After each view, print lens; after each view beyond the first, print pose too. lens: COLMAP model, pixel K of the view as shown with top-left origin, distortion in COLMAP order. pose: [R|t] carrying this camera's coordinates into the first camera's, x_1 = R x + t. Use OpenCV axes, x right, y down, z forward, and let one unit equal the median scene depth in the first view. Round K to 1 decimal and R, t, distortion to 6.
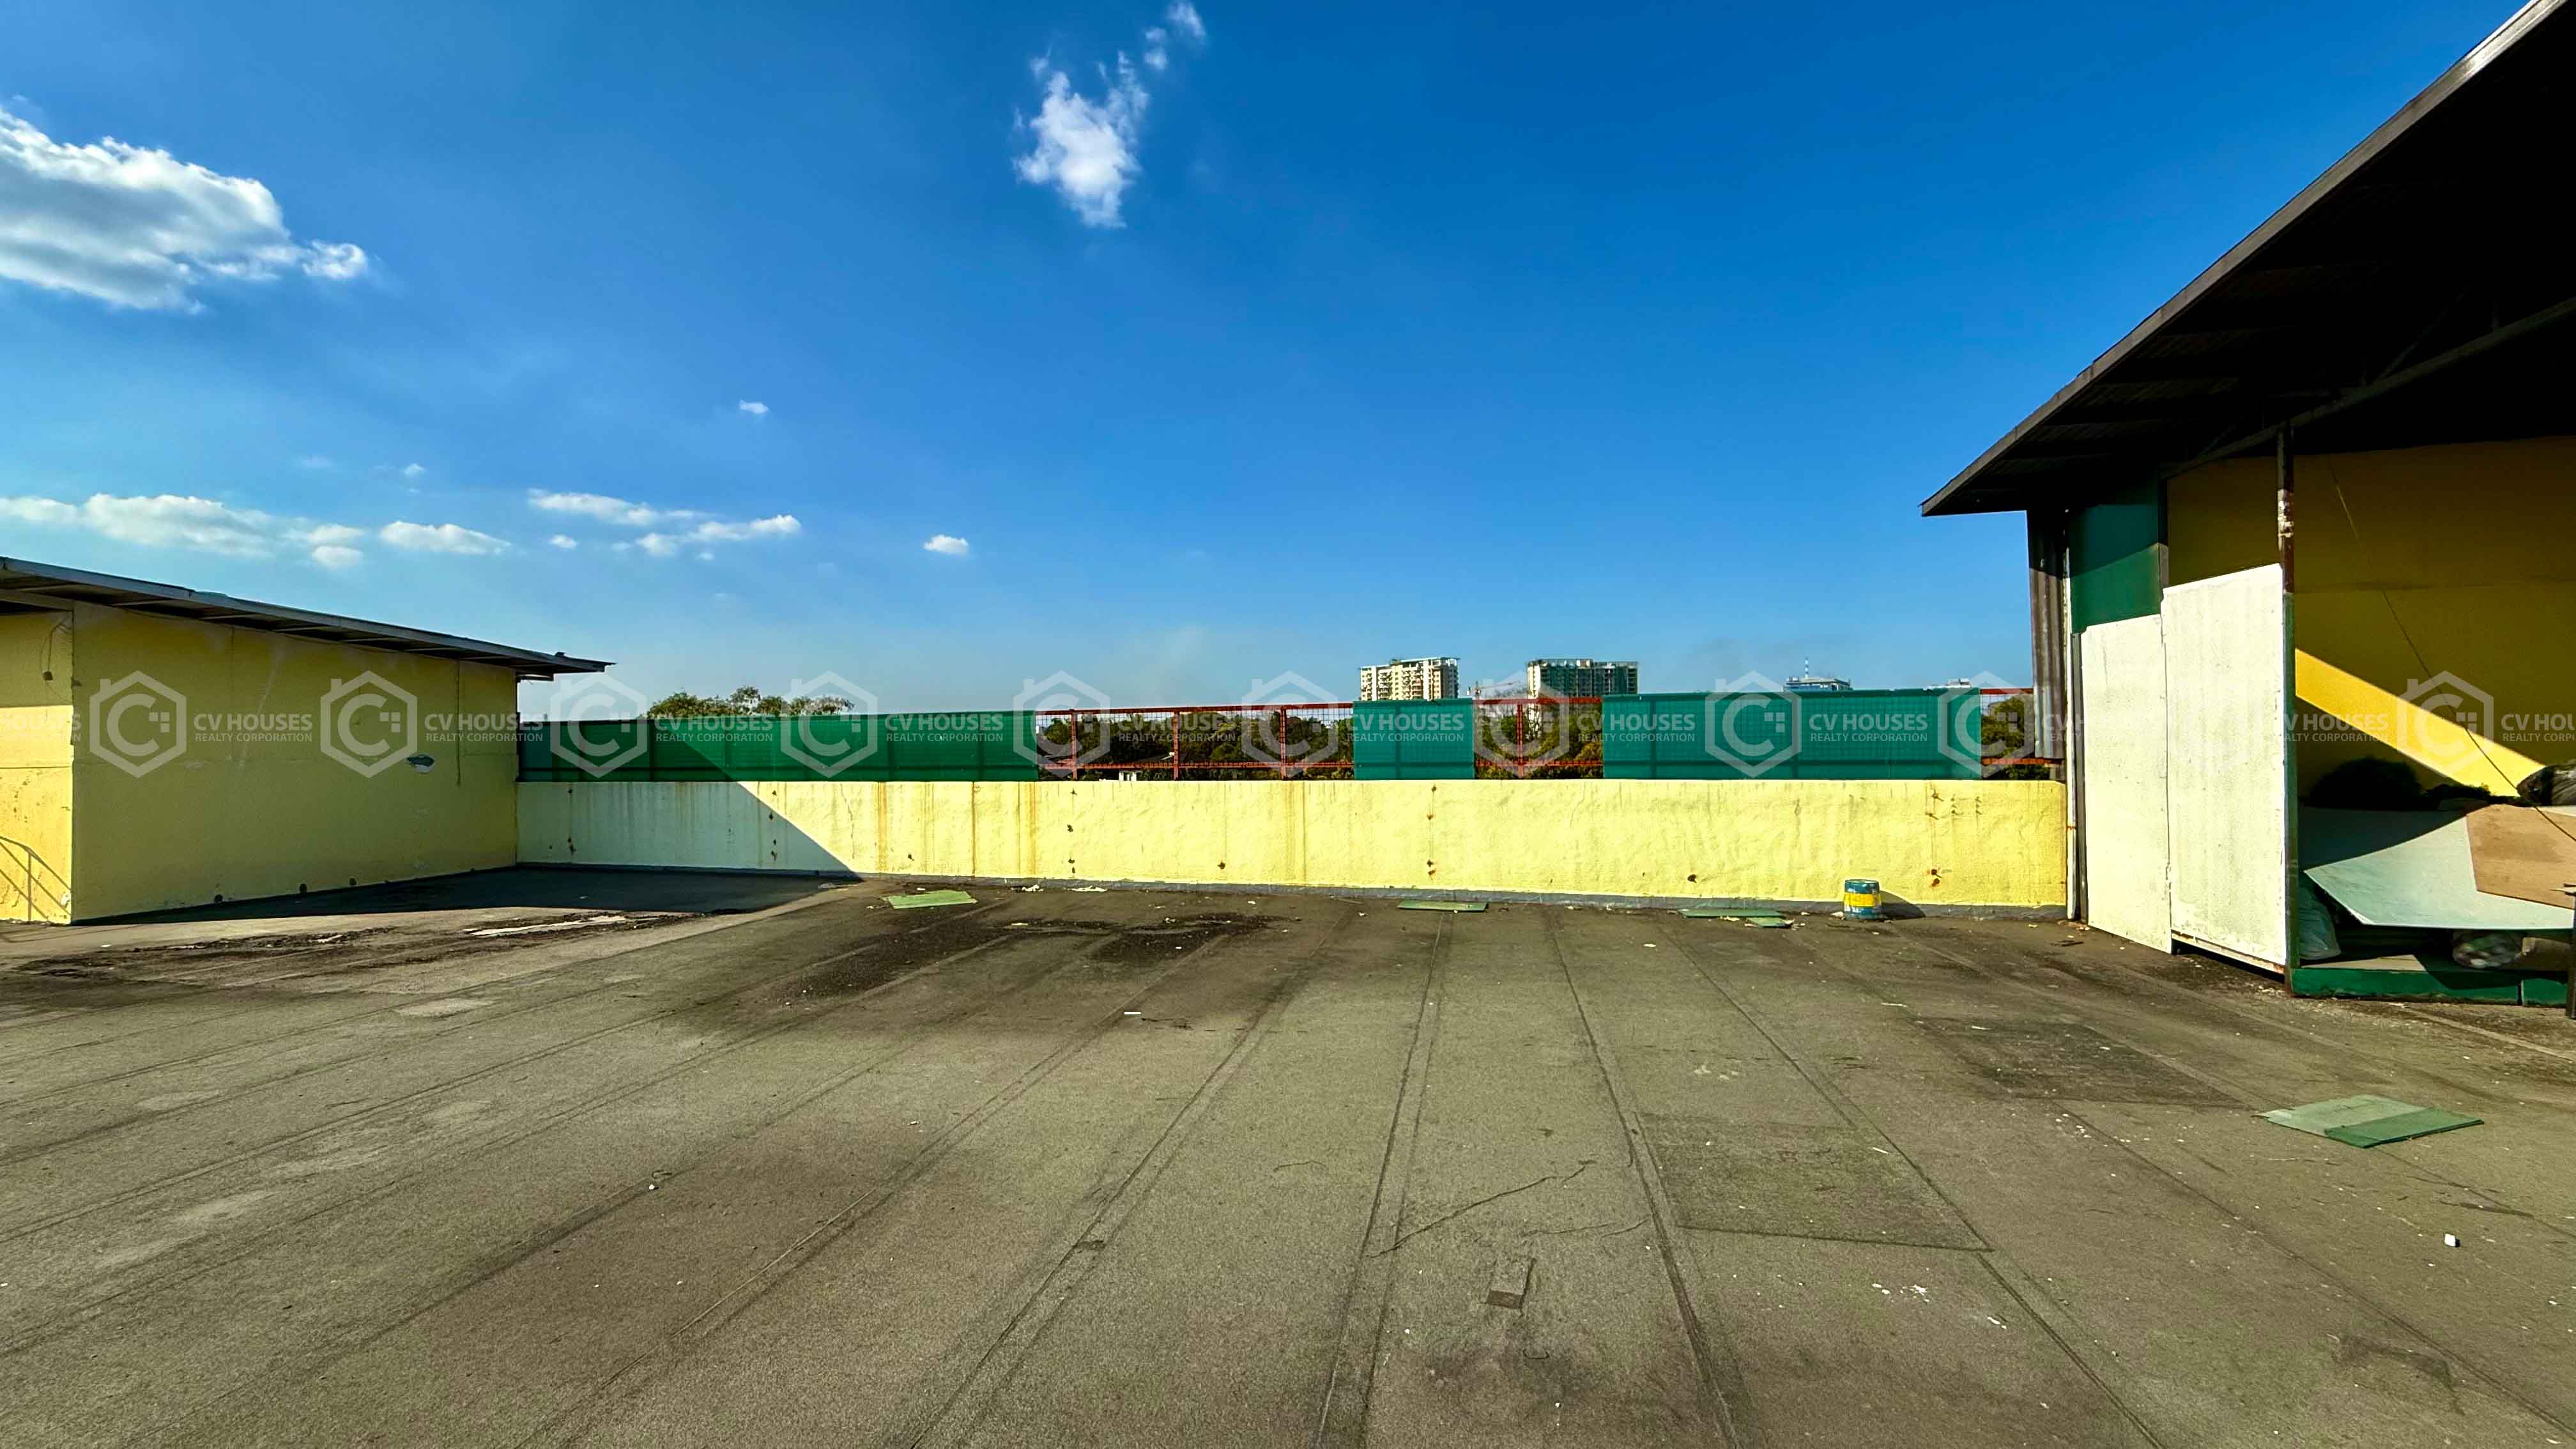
lens RADIAL K [[1027.4, 0, 1288.0], [0, 1027.4, 724.5], [0, 0, 1]] dist [-0.000377, -0.000001]
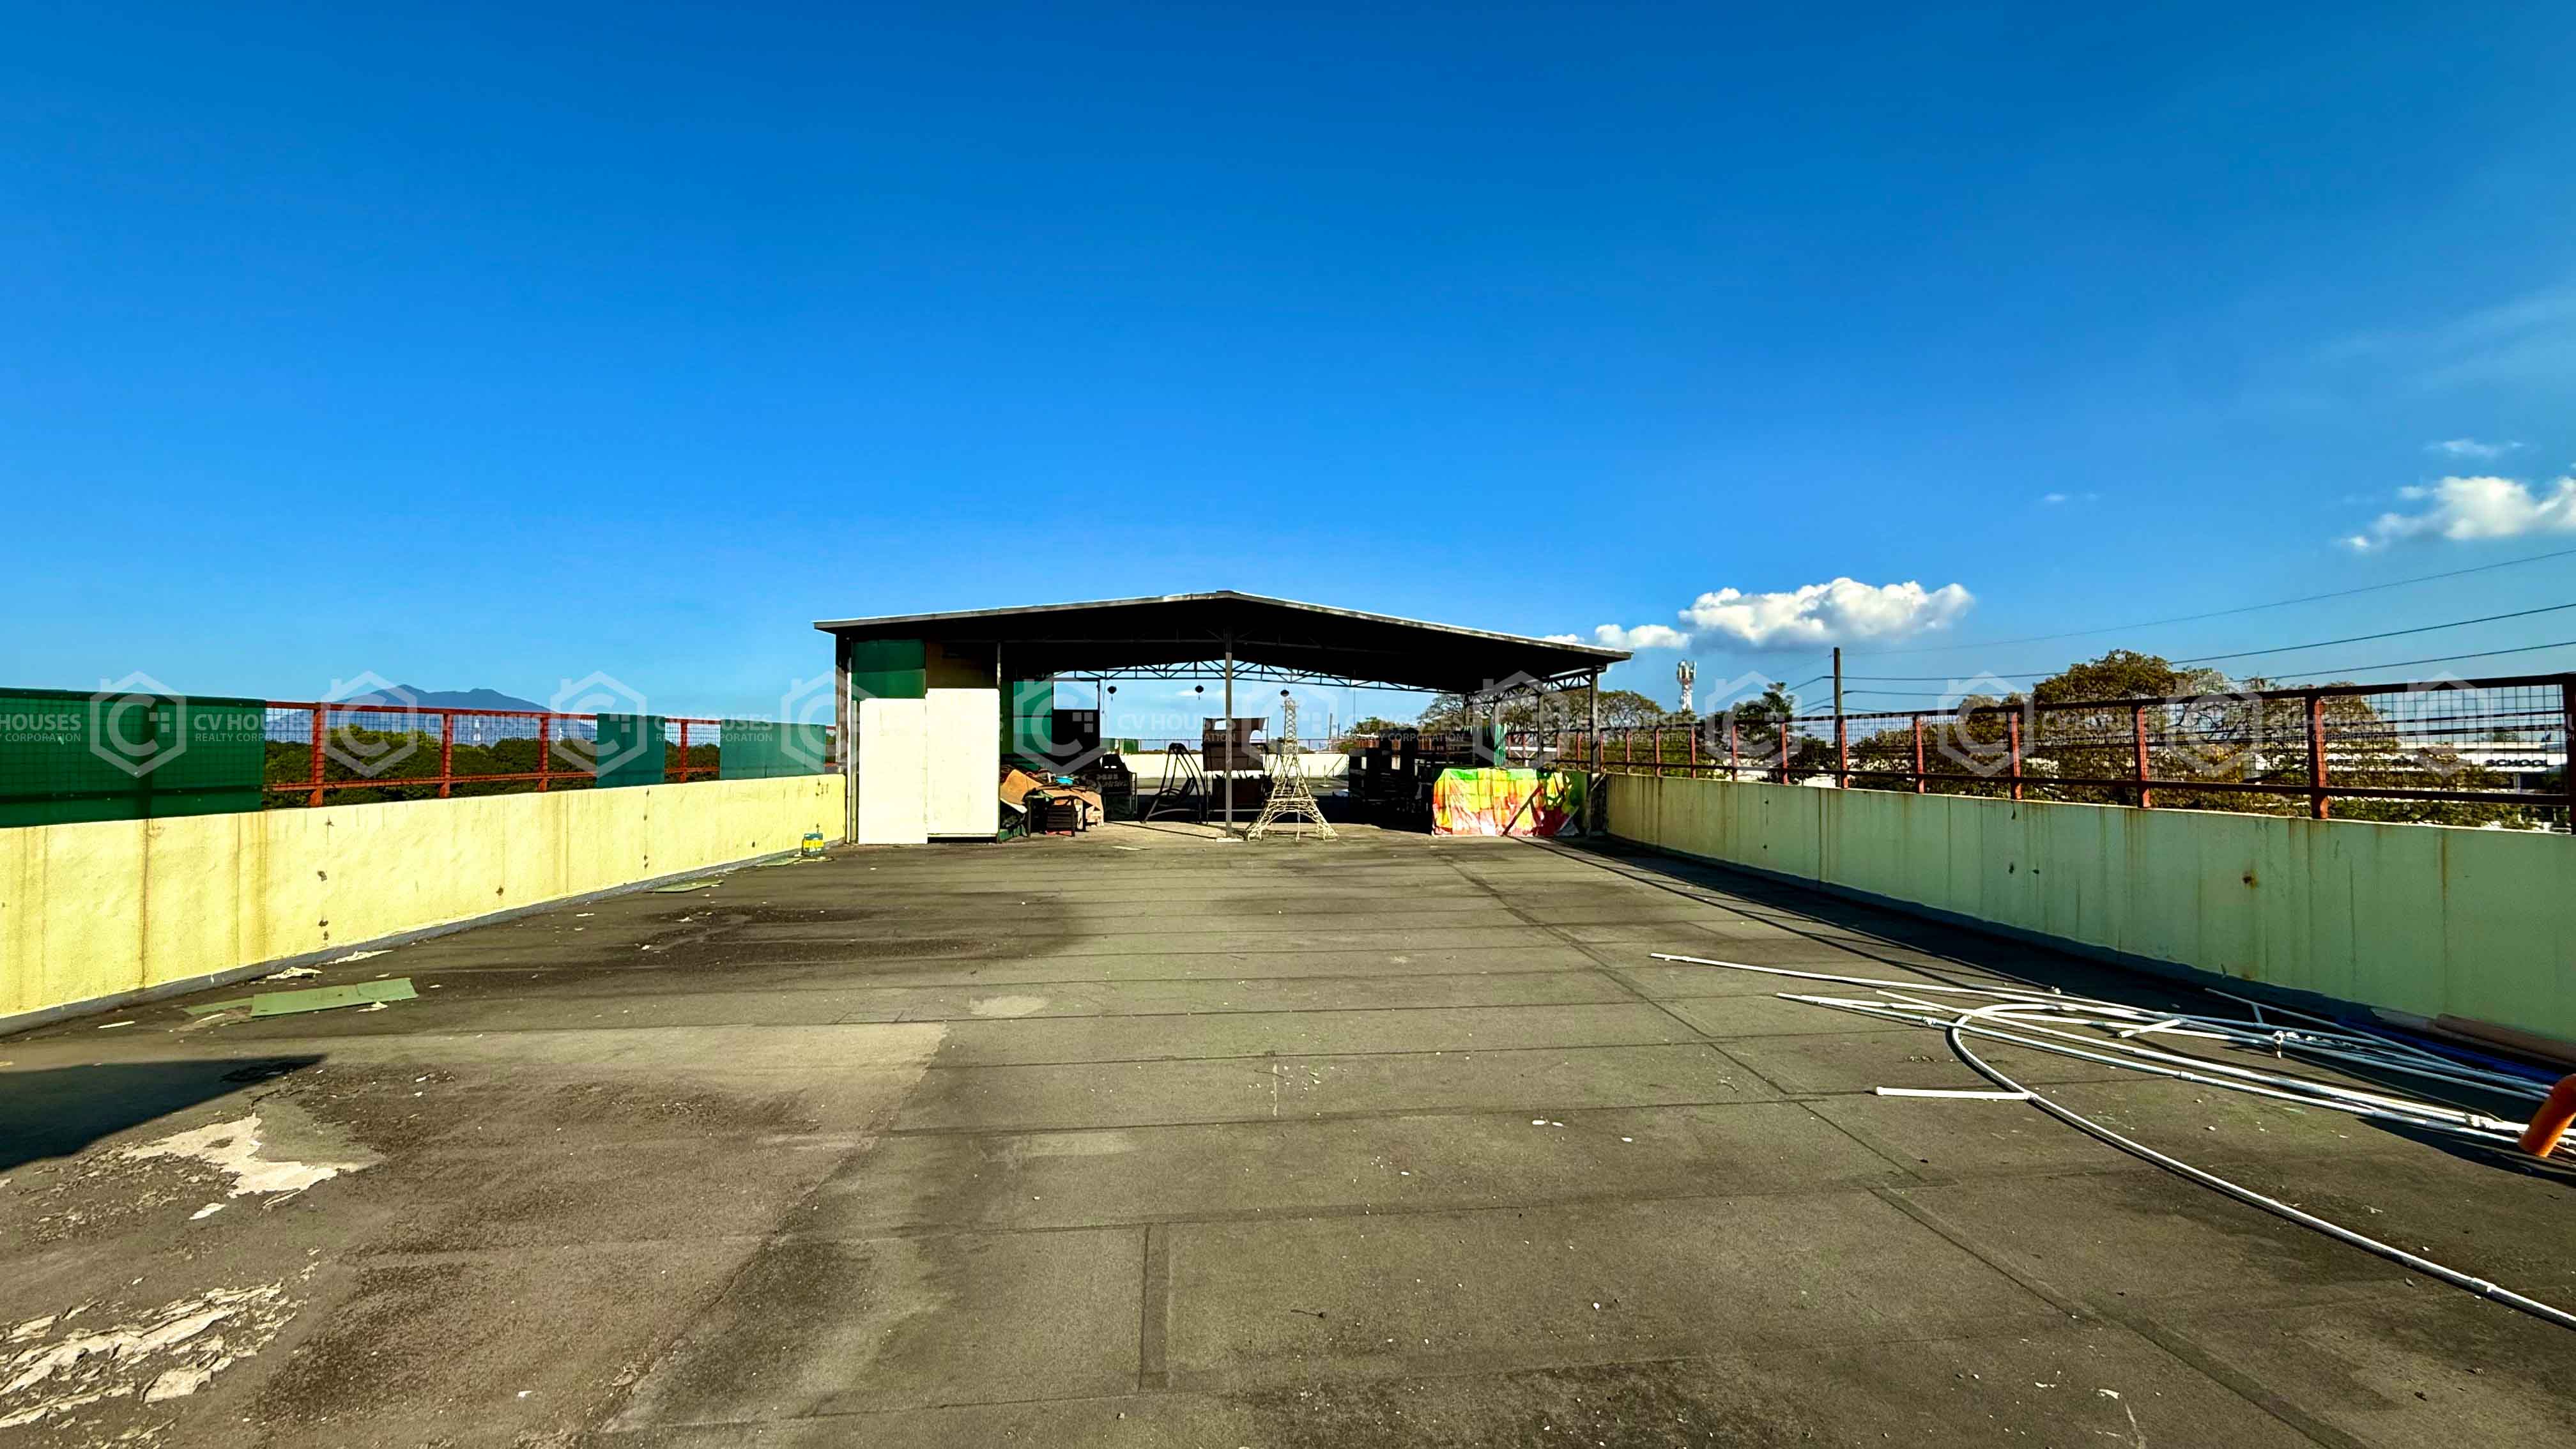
lens RADIAL K [[1027.4, 0, 1288.0], [0, 1027.4, 724.5], [0, 0, 1]] dist [-0.000377, -0.000001]
pose [[-0.297925, 0.032077, 0.954050, -1.246190], [-0.010806, 0.999258, -0.036972, 0.020915], [-0.954528, -0.021324, -0.297357, 0.687524]]
